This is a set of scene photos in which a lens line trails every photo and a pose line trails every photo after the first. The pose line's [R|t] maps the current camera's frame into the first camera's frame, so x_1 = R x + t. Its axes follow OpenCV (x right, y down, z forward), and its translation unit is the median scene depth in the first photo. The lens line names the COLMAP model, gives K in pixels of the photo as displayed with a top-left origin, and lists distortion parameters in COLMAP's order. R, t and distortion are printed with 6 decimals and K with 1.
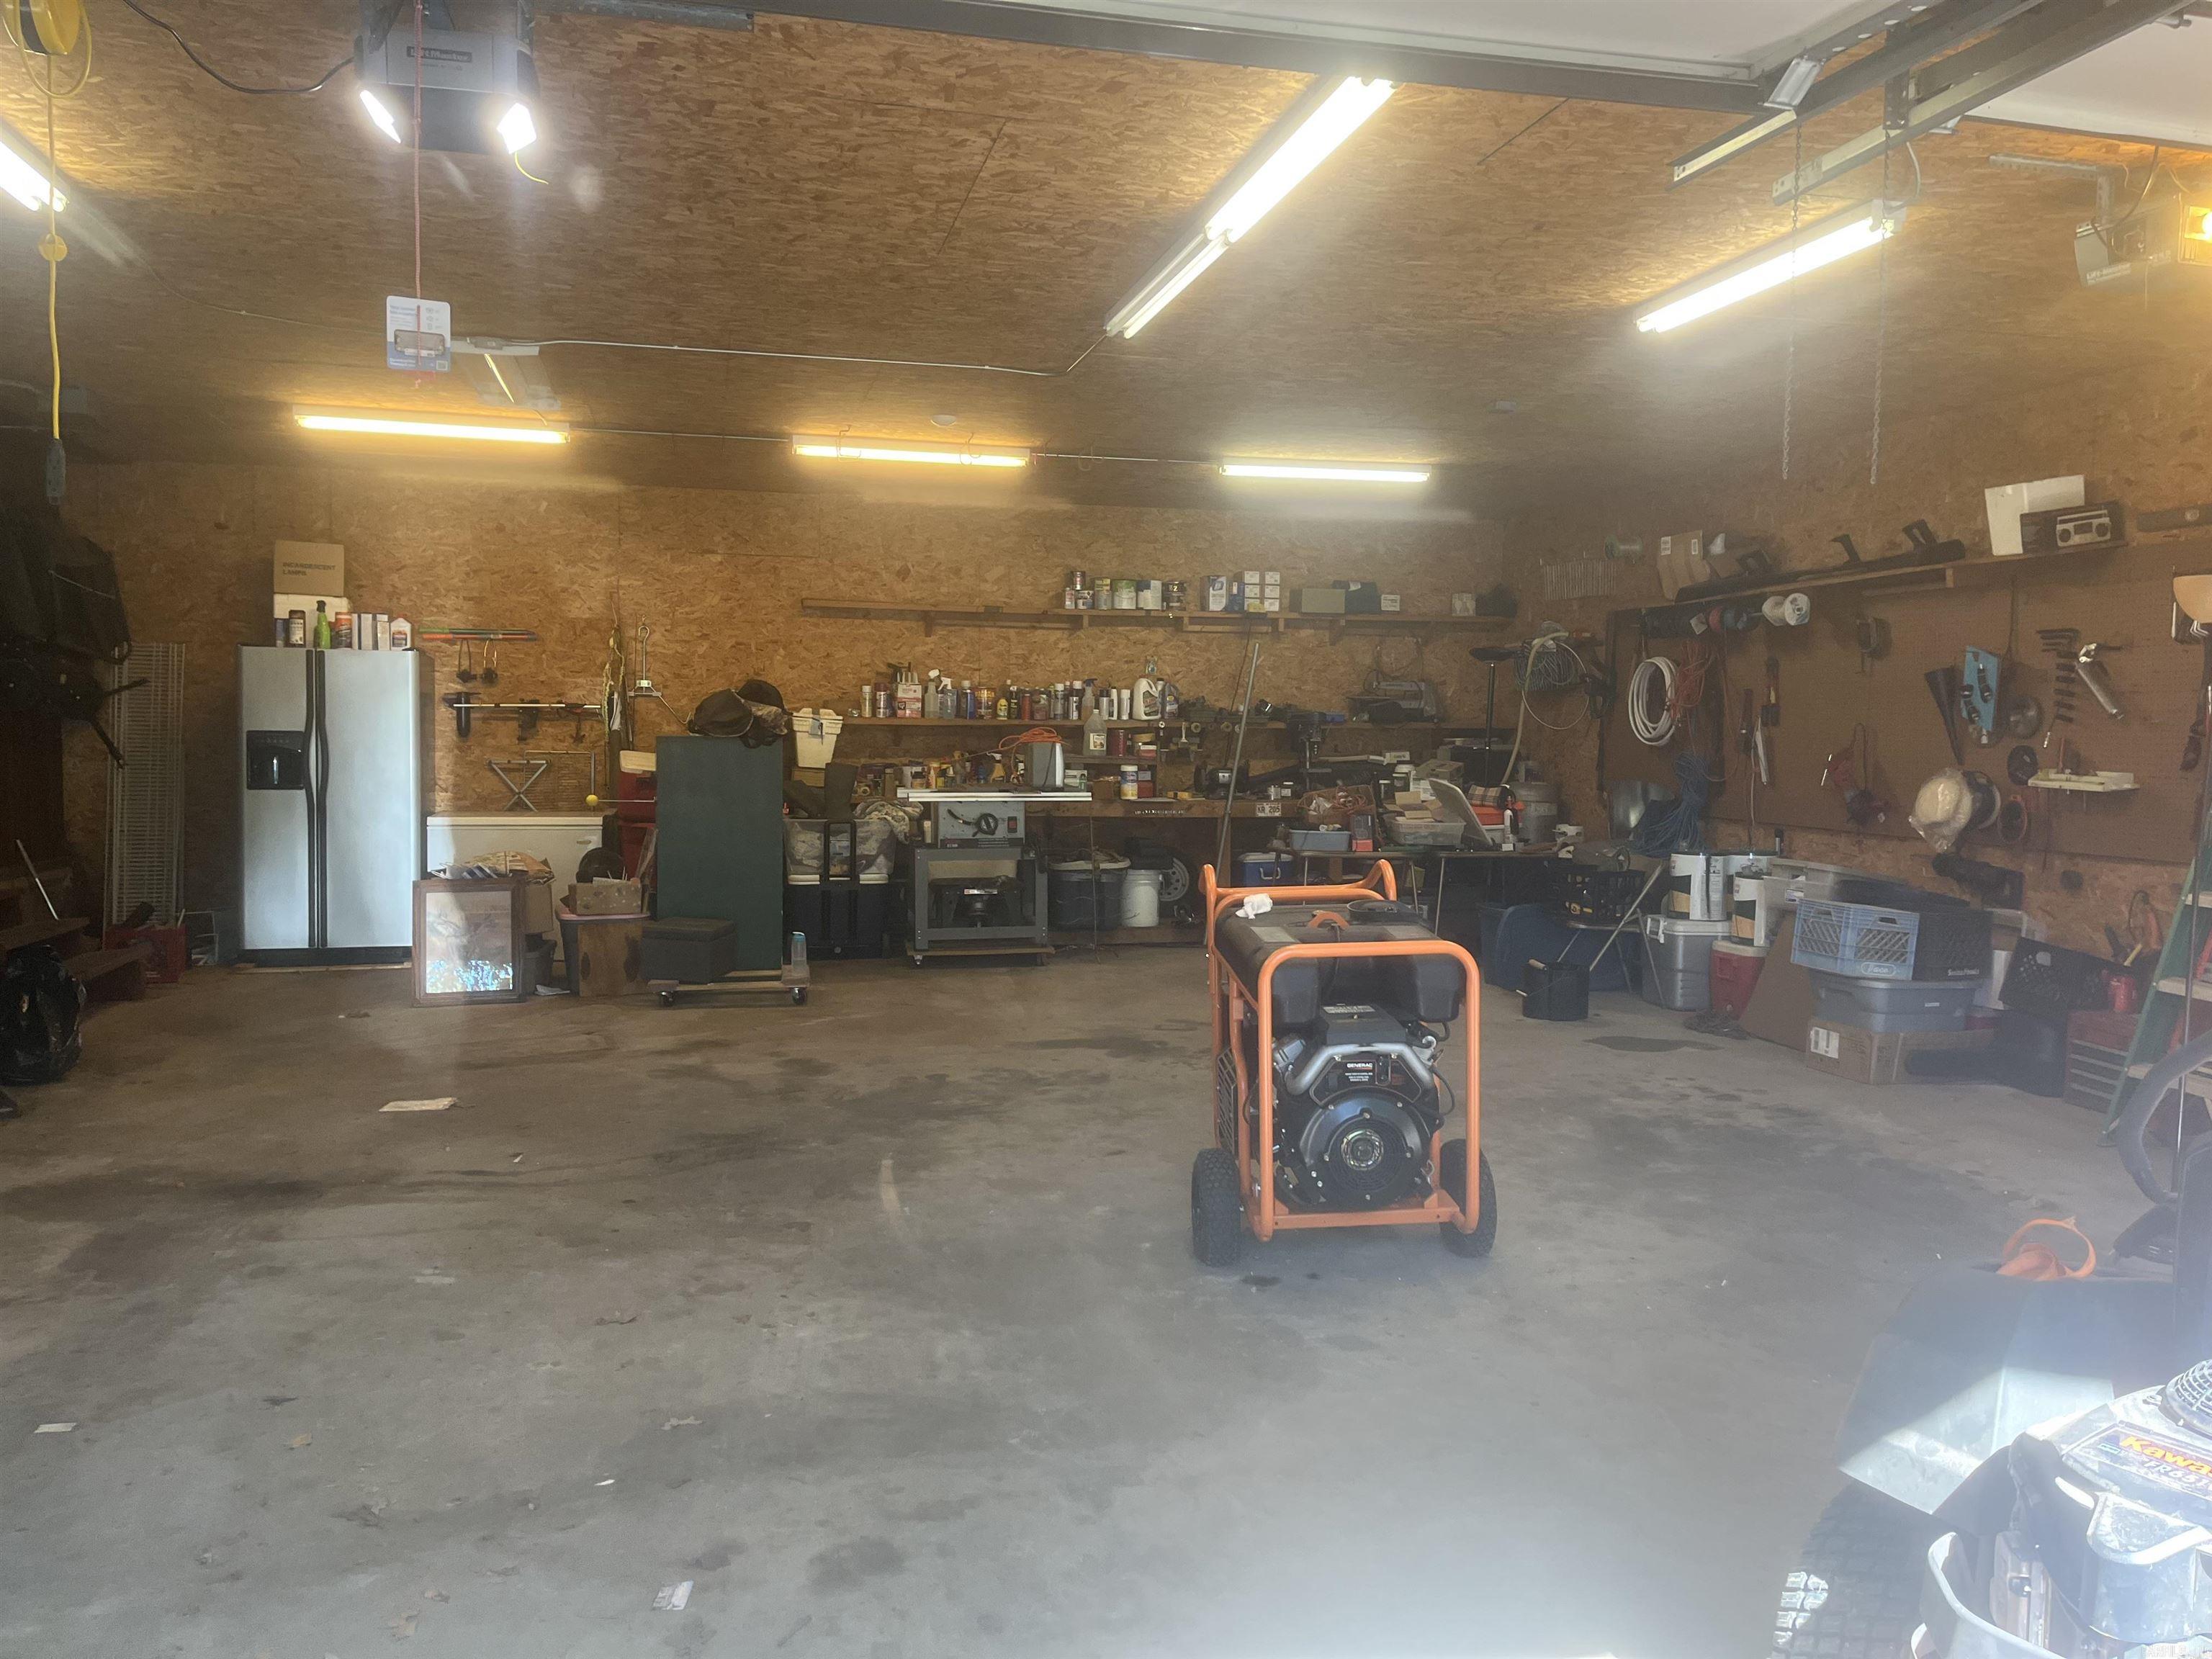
lens RADIAL K [[1655.3, 0, 1123.9], [0, 1655.3, 823.4], [0, 0, 1]] dist [0.077019, -0.103562]
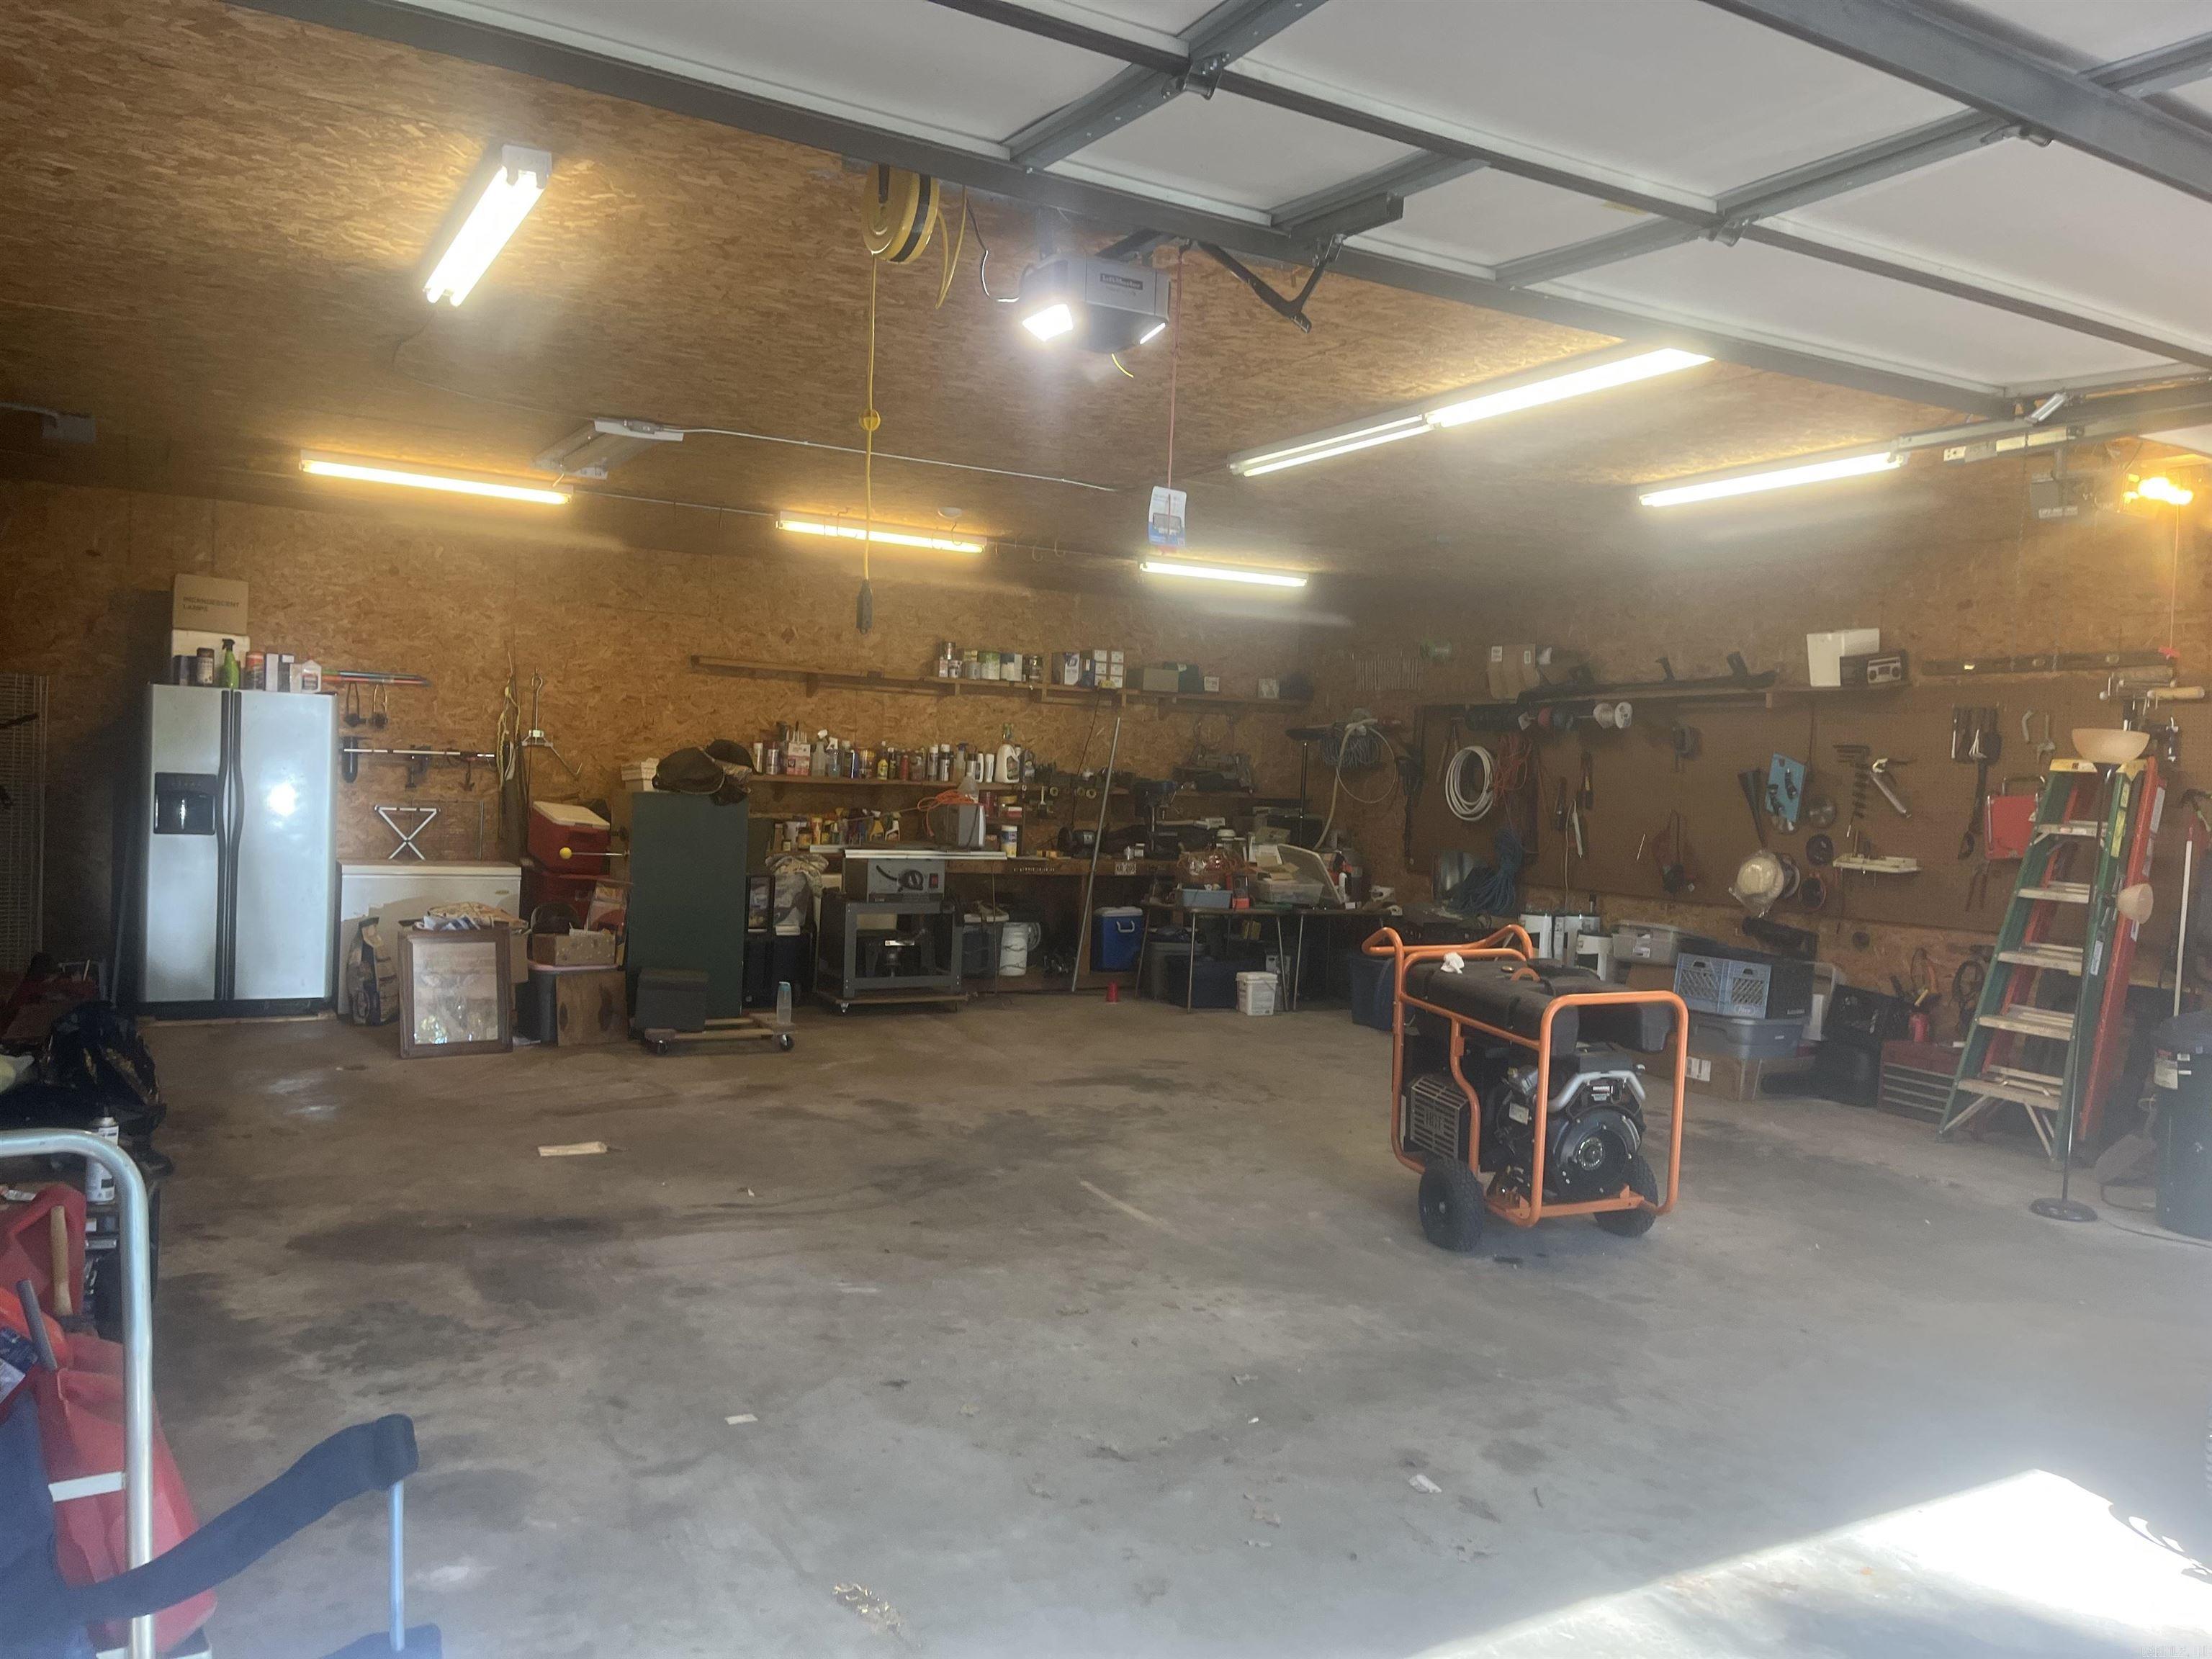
lens RADIAL K [[1660.9, 0, 1099.3], [0, 1660.9, 842.0], [0, 0, 1]] dist [0.046481, -0.009782]
pose [[0.963262, 0.019870, 0.267829, -0.258010], [-0.015578, 0.999714, -0.018140, -0.006595], [-0.268113, 0.013301, 0.963296, -0.064450]]
